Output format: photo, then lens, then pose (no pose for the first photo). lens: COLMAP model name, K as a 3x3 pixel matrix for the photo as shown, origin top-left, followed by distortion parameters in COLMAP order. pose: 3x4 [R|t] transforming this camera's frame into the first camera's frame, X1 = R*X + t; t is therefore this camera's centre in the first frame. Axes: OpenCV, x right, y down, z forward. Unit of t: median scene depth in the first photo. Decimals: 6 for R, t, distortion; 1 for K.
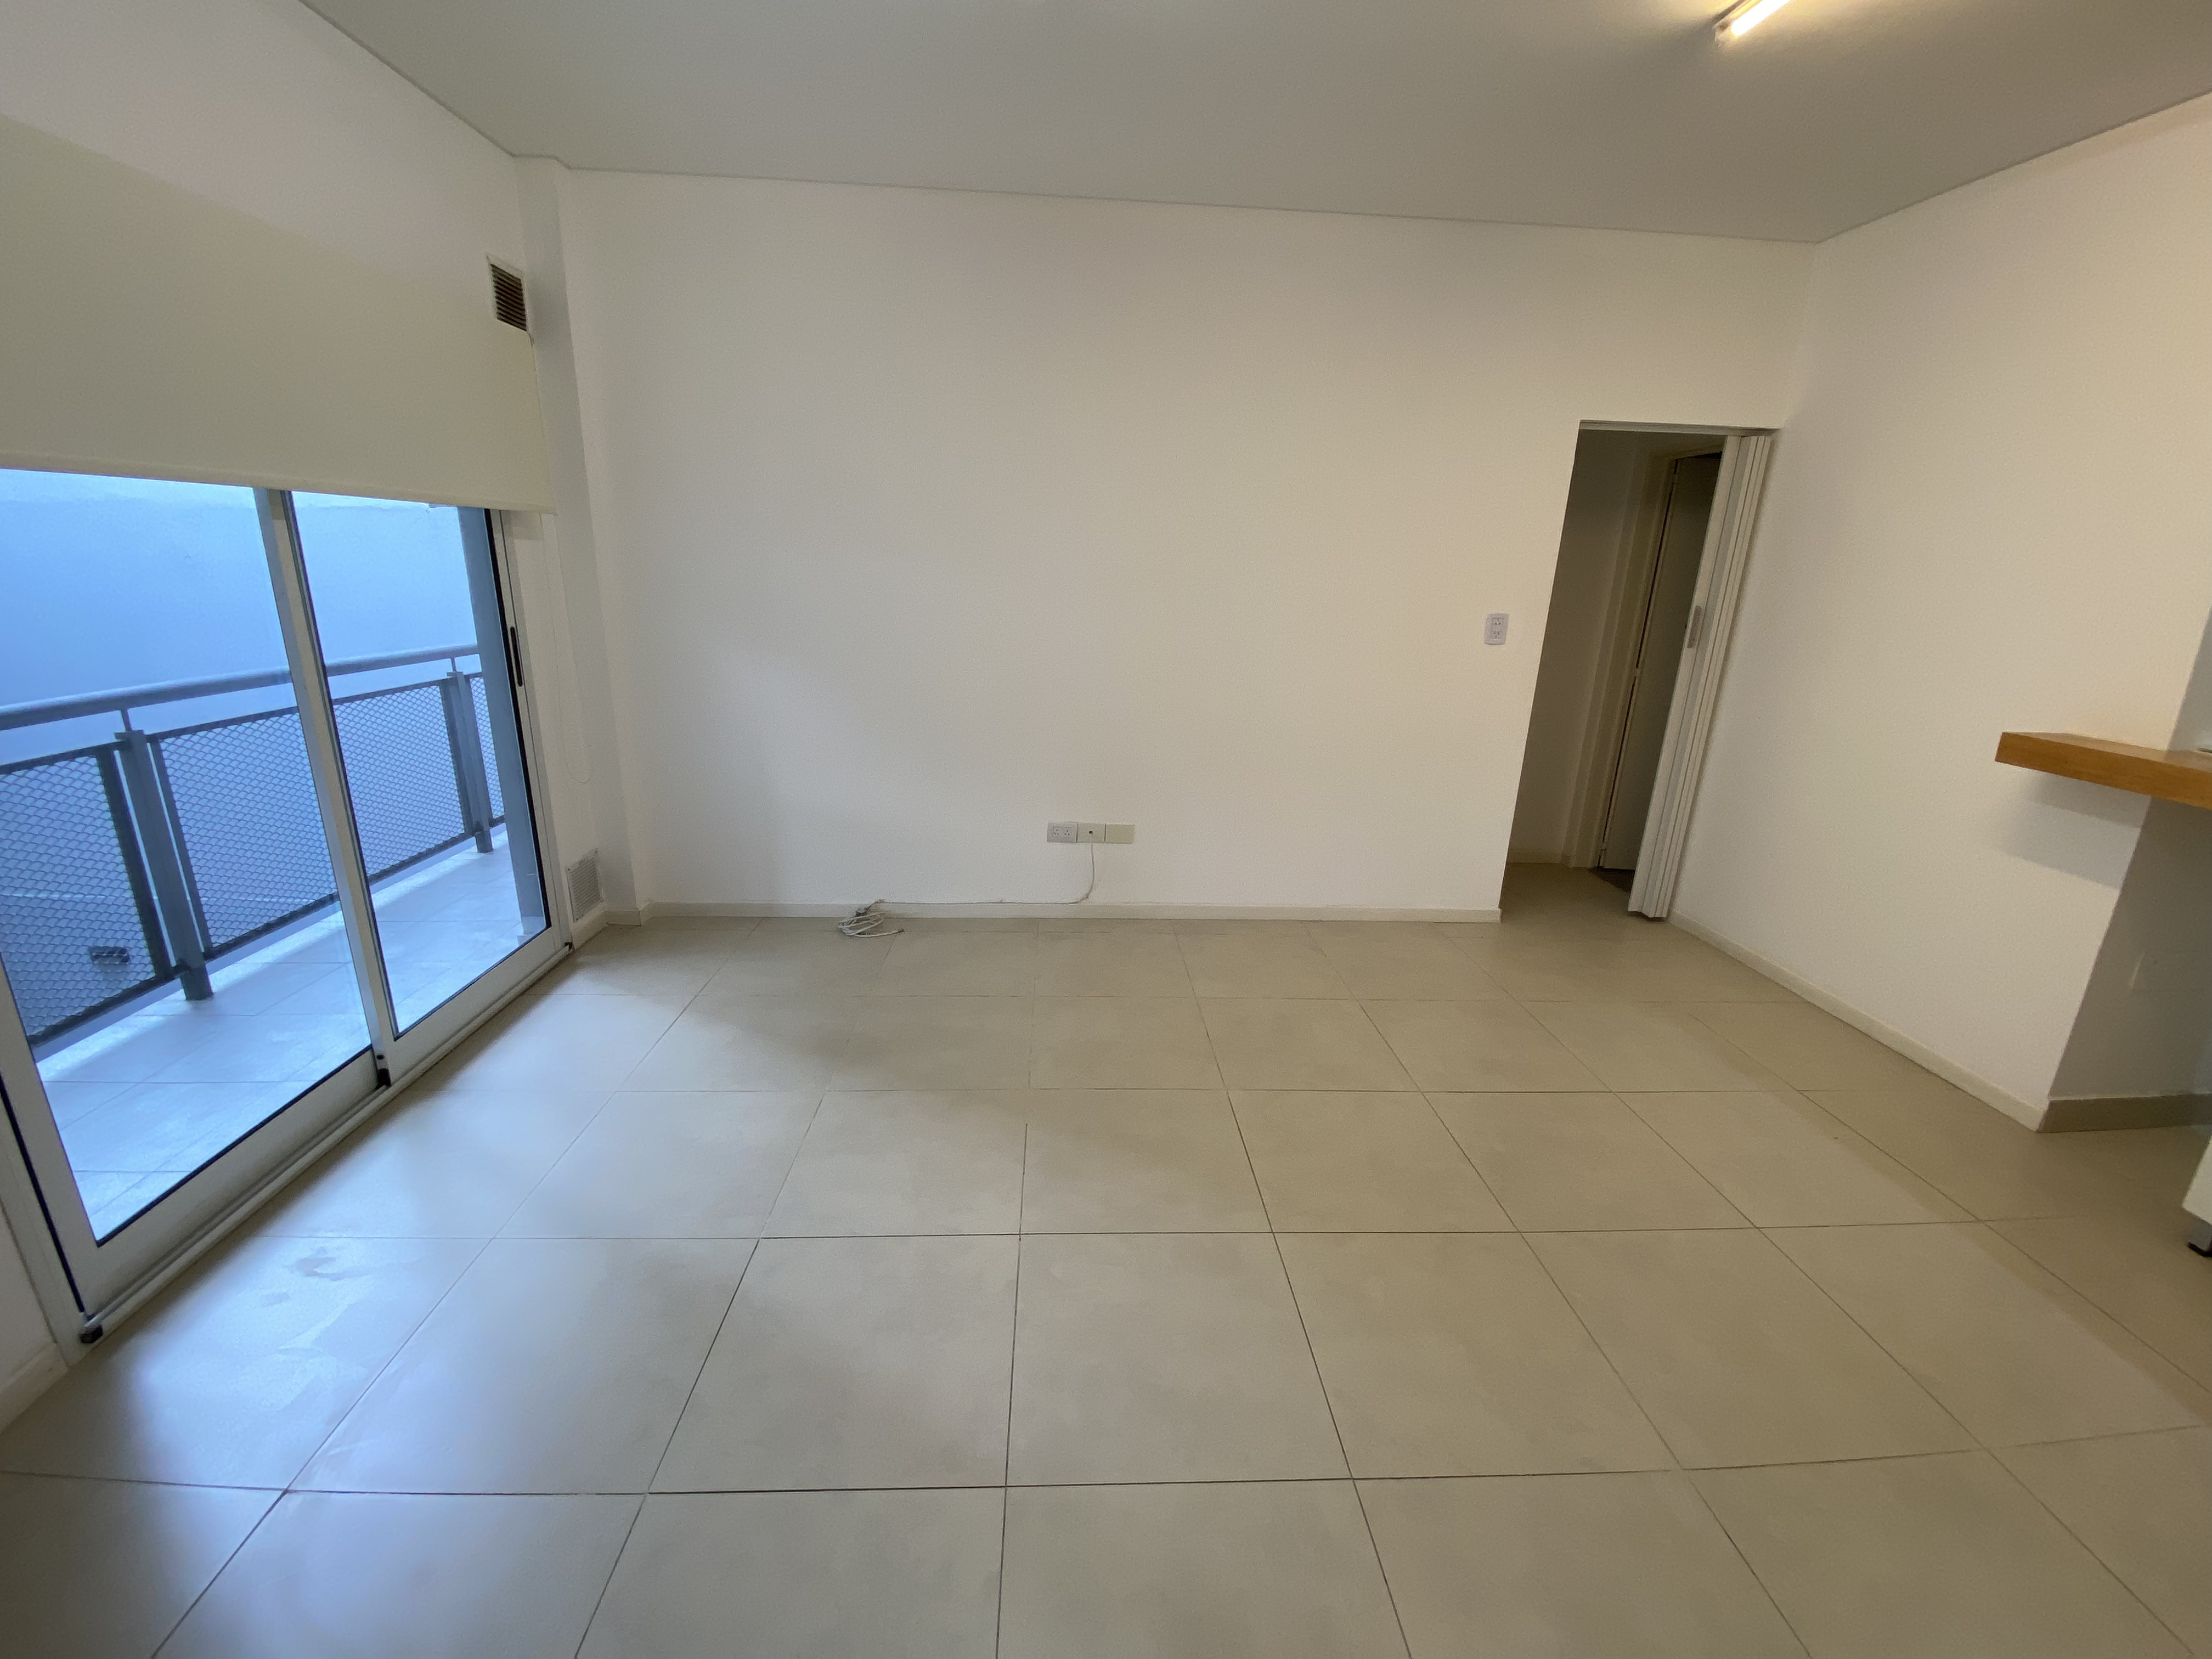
lens RADIAL K [[862.6, 0, 1098.8], [0, 862.6, 834.5], [0, 0, 1]] dist [-0.010041, -0.014969]
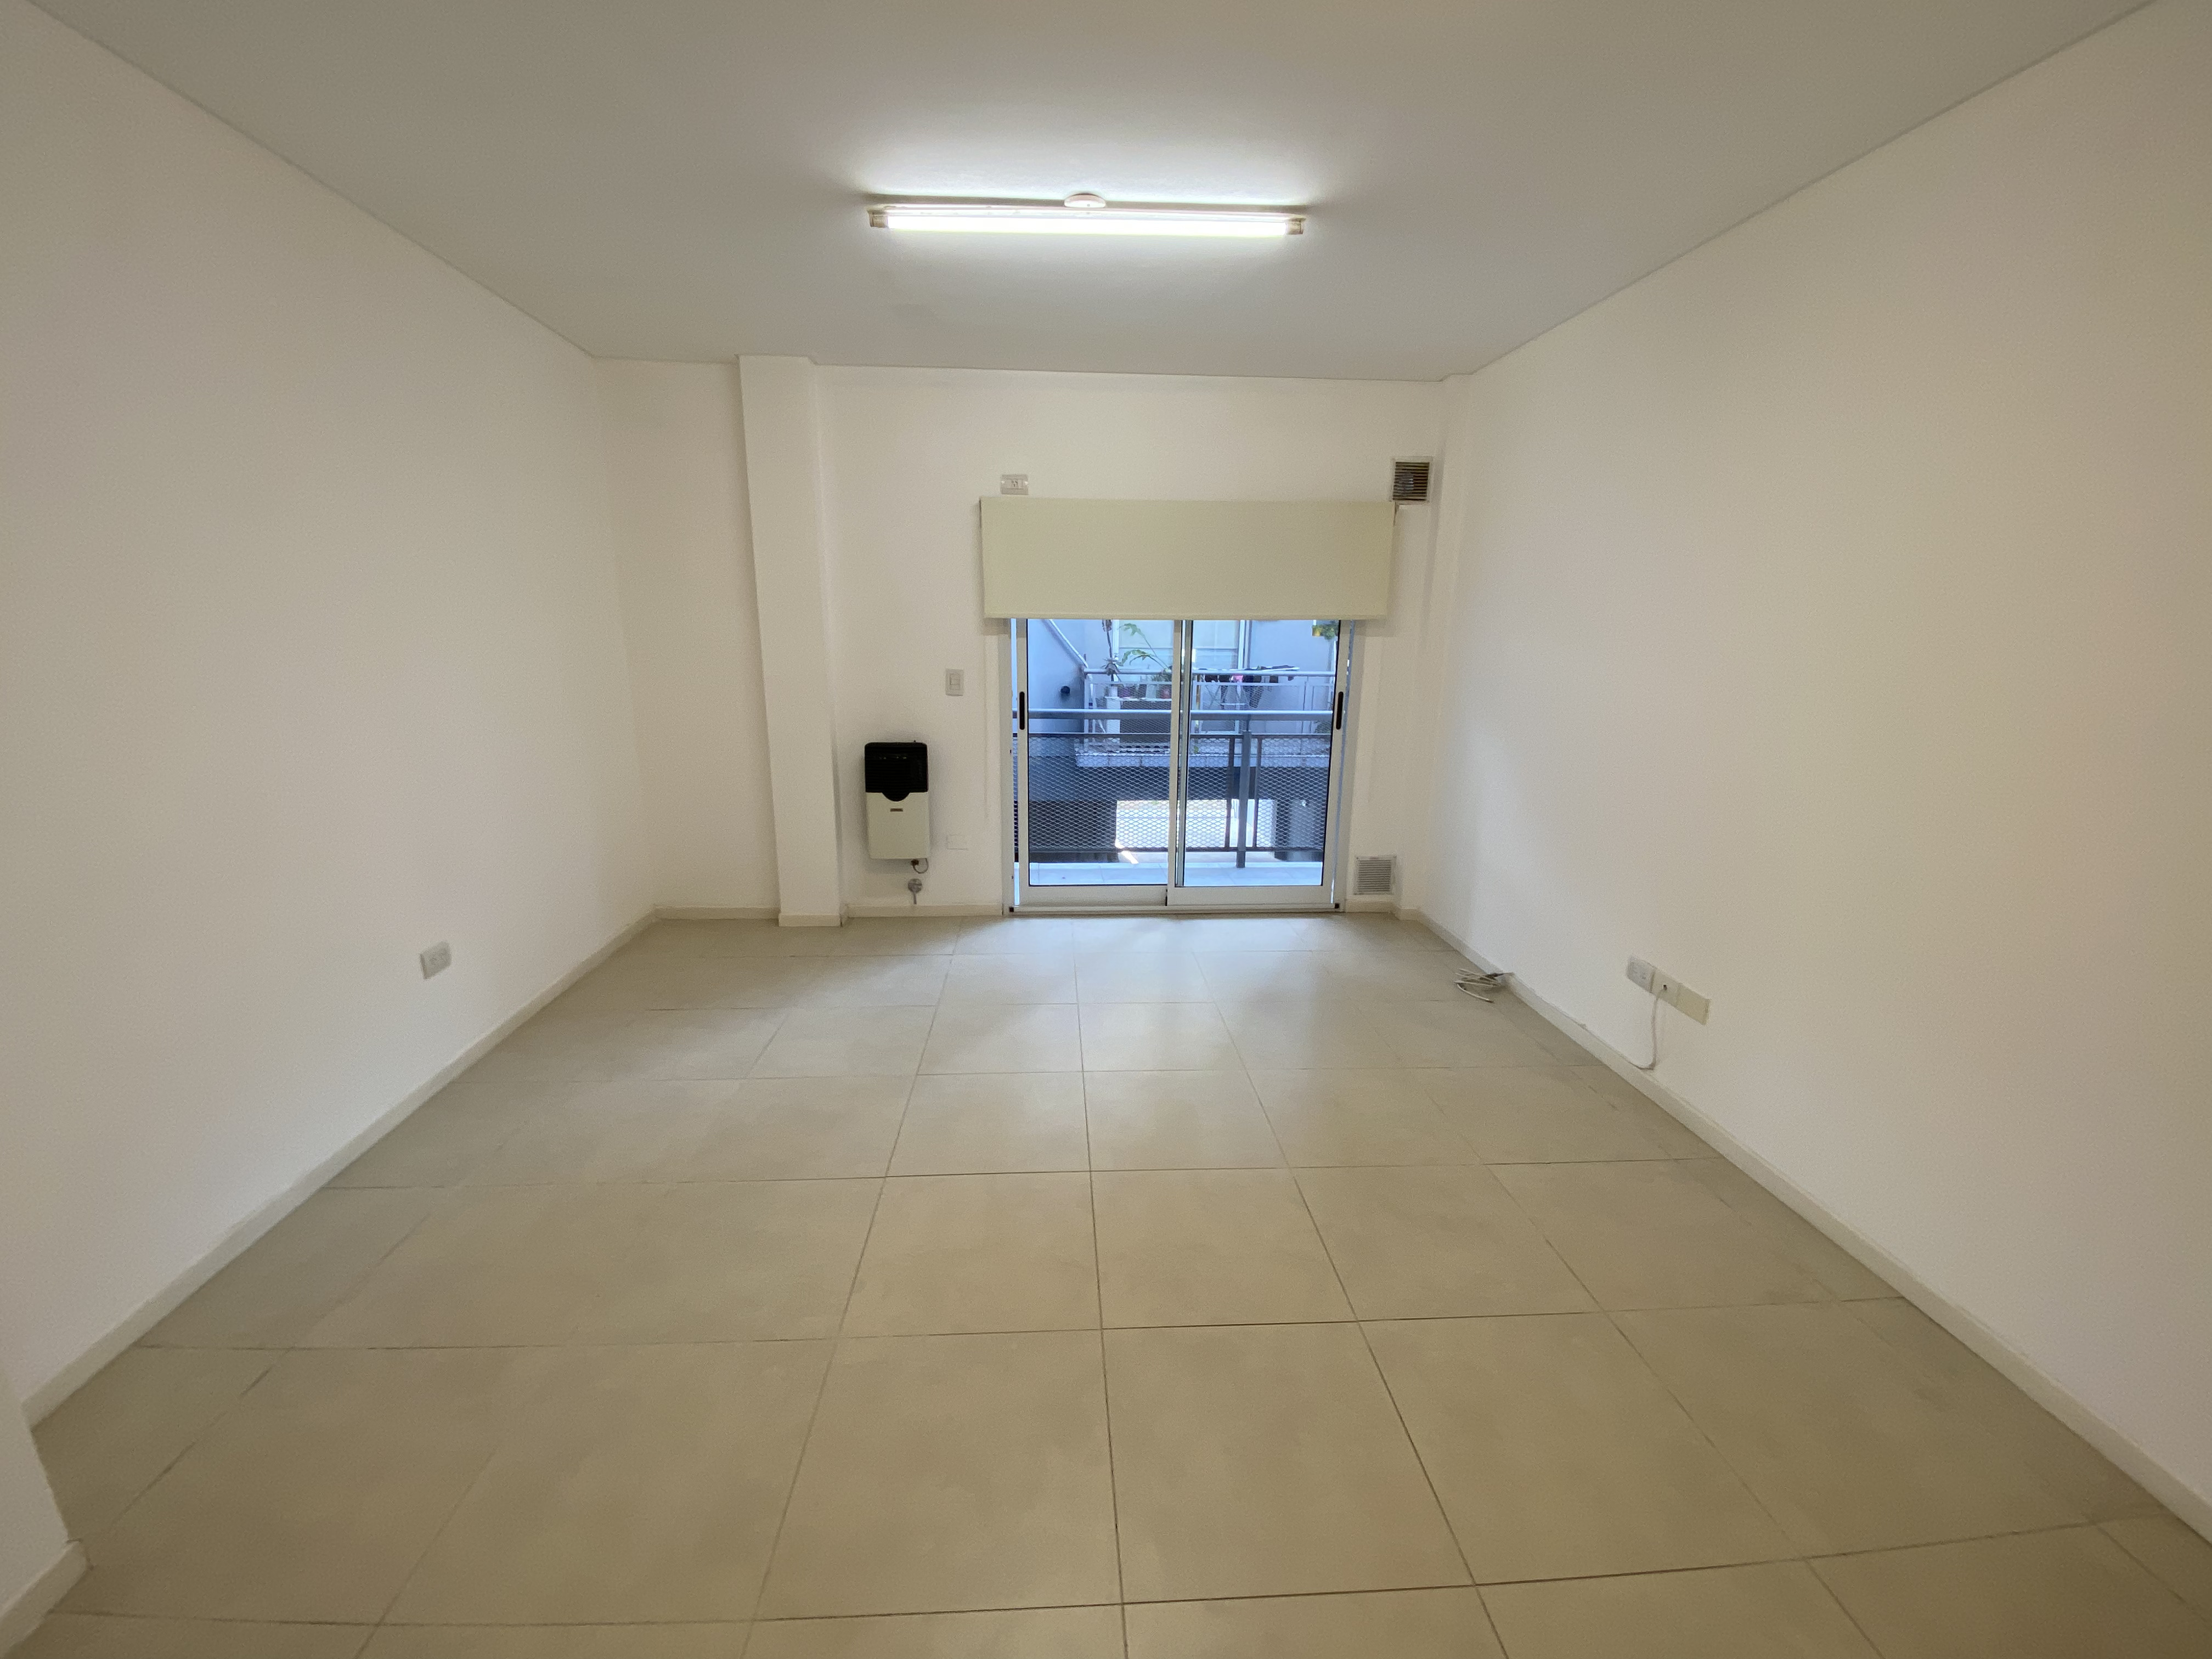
lens RADIAL K [[862.6, 0, 1098.8], [0, 862.6, 834.5], [0, 0, 1]] dist [-0.010041, -0.014969]
pose [[-0.027585, 0.187400, -0.981896, 0.813928], [-0.288393, 0.939011, 0.187318, -0.142113], [0.957115, 0.288339, 0.028142, 0.522669]]
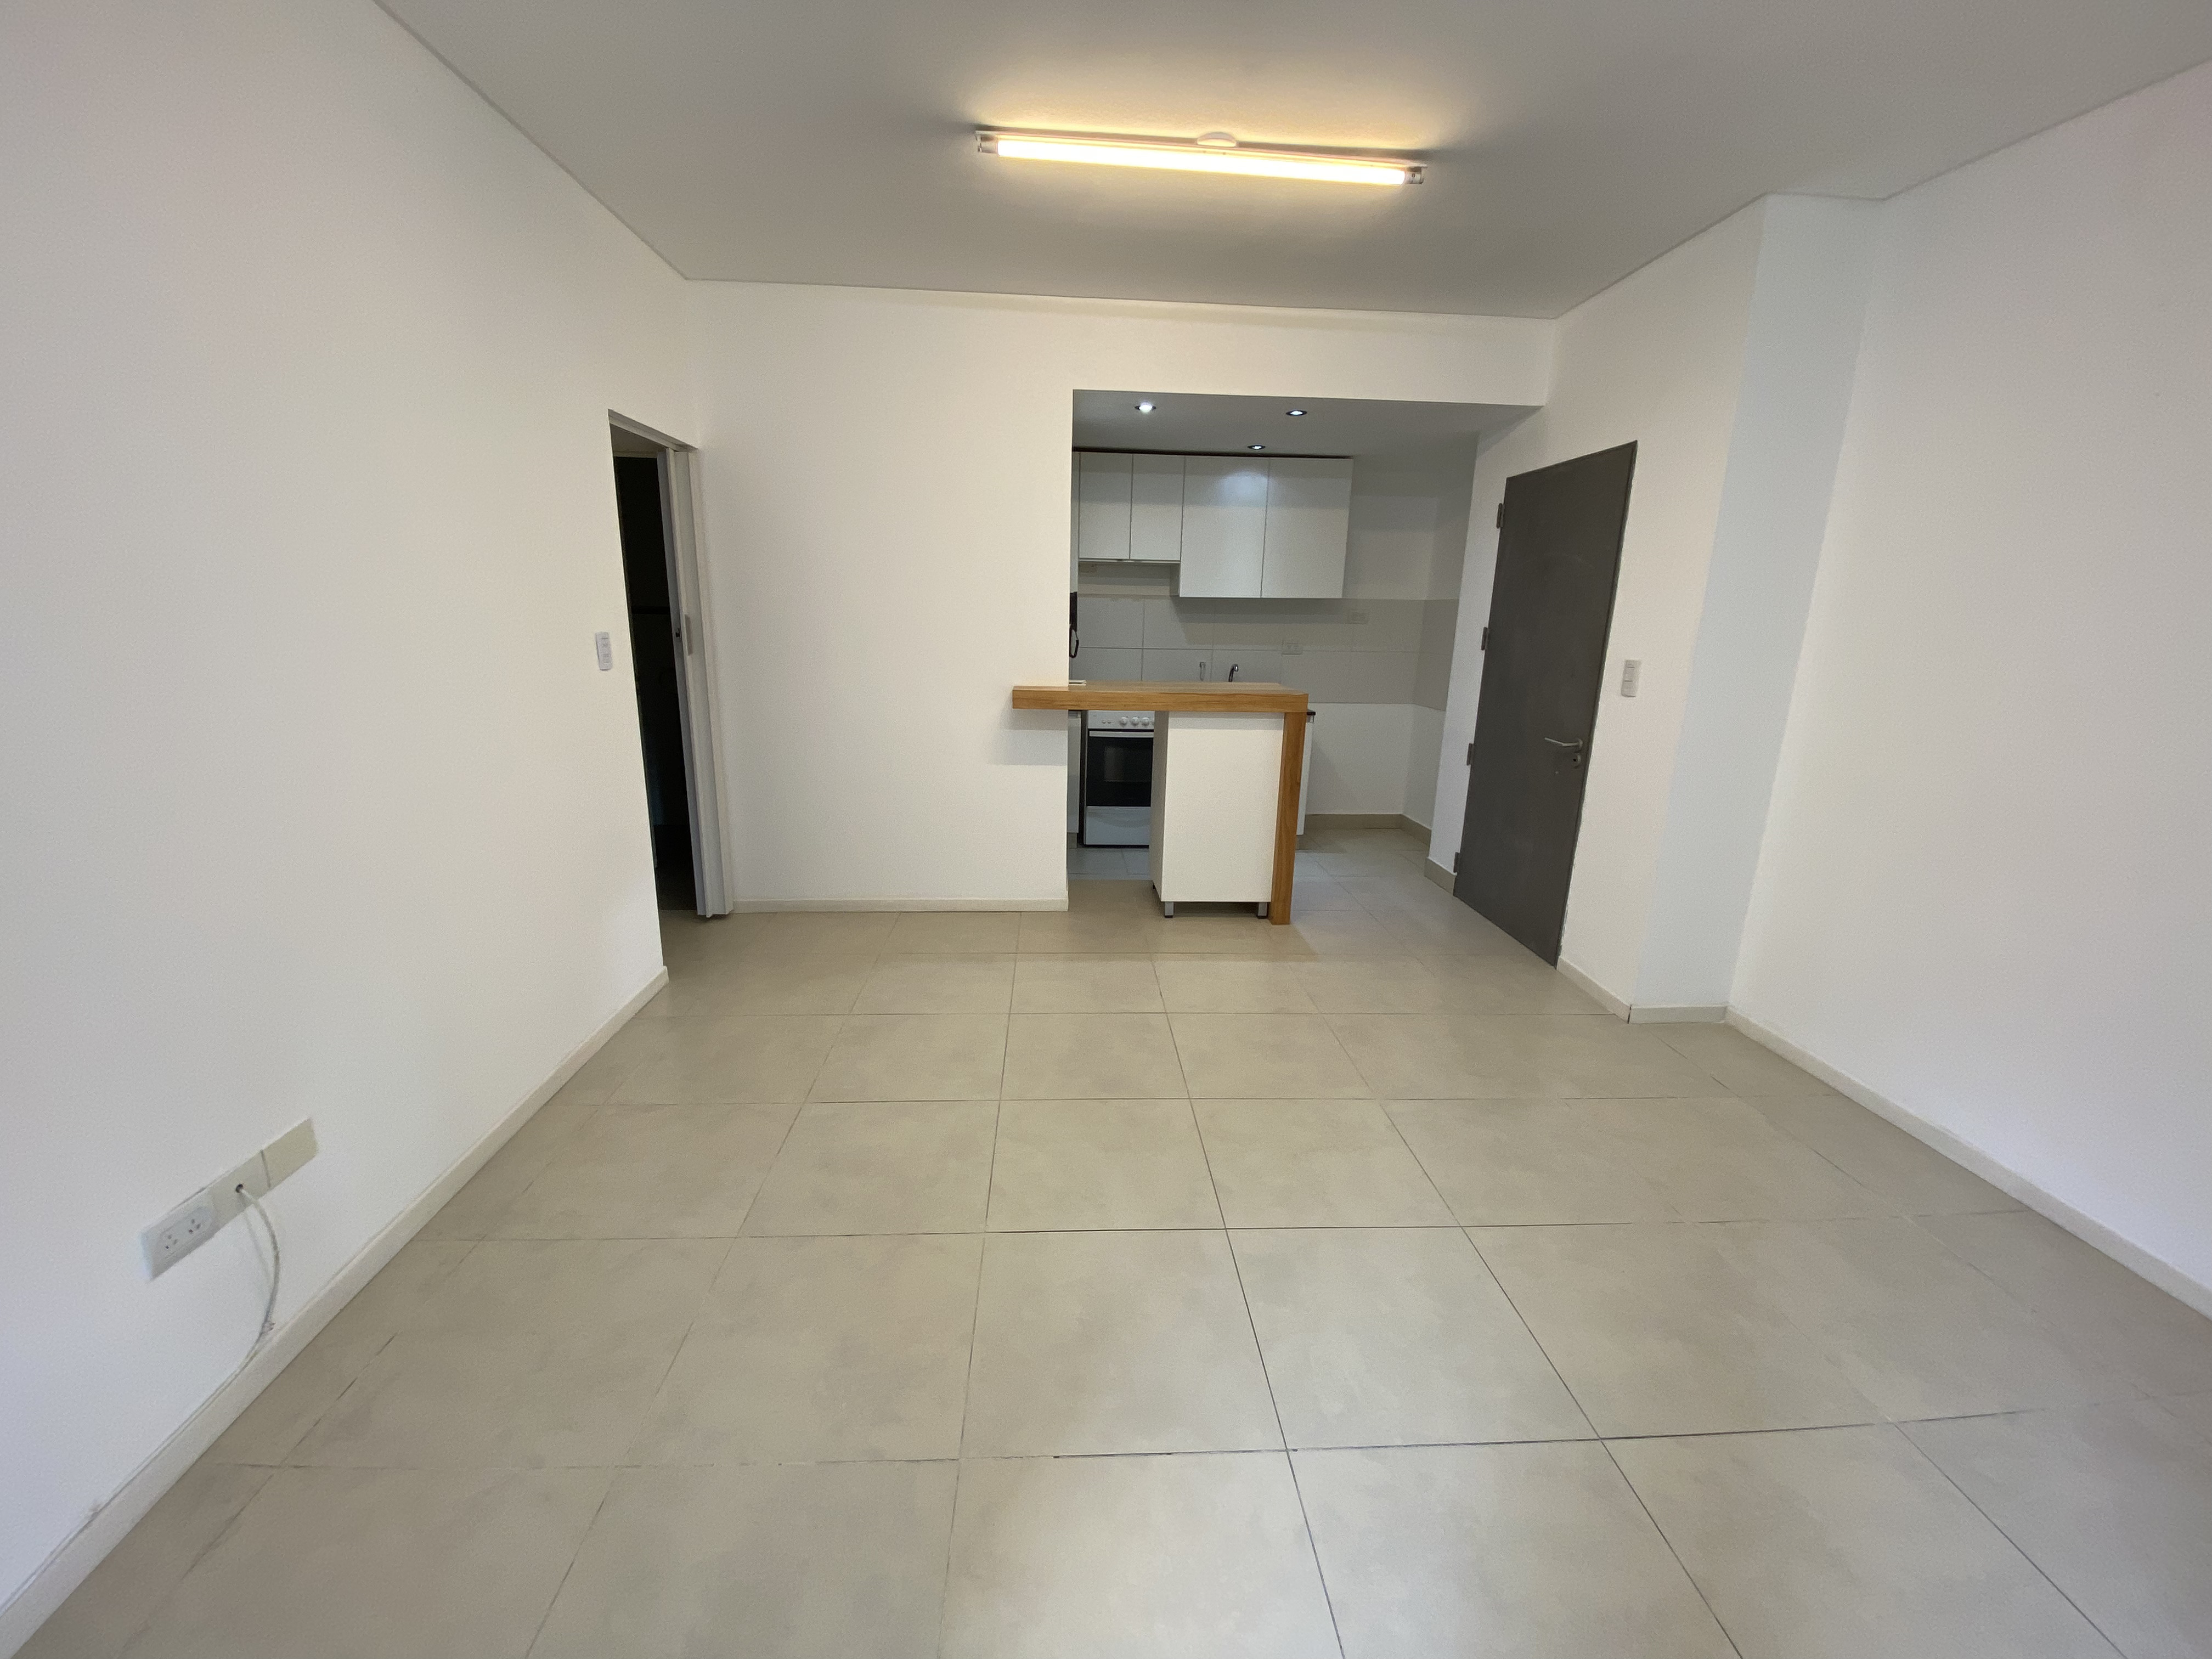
lens RADIAL K [[862.6, 0, 1098.8], [0, 862.6, 834.5], [0, 0, 1]] dist [-0.010041, -0.014969]
pose [[-0.025565, -0.268757, 0.962869, -0.411683], [0.256976, 0.929049, 0.266140, -0.185073], [-0.966080, 0.254238, 0.045313, 0.595231]]
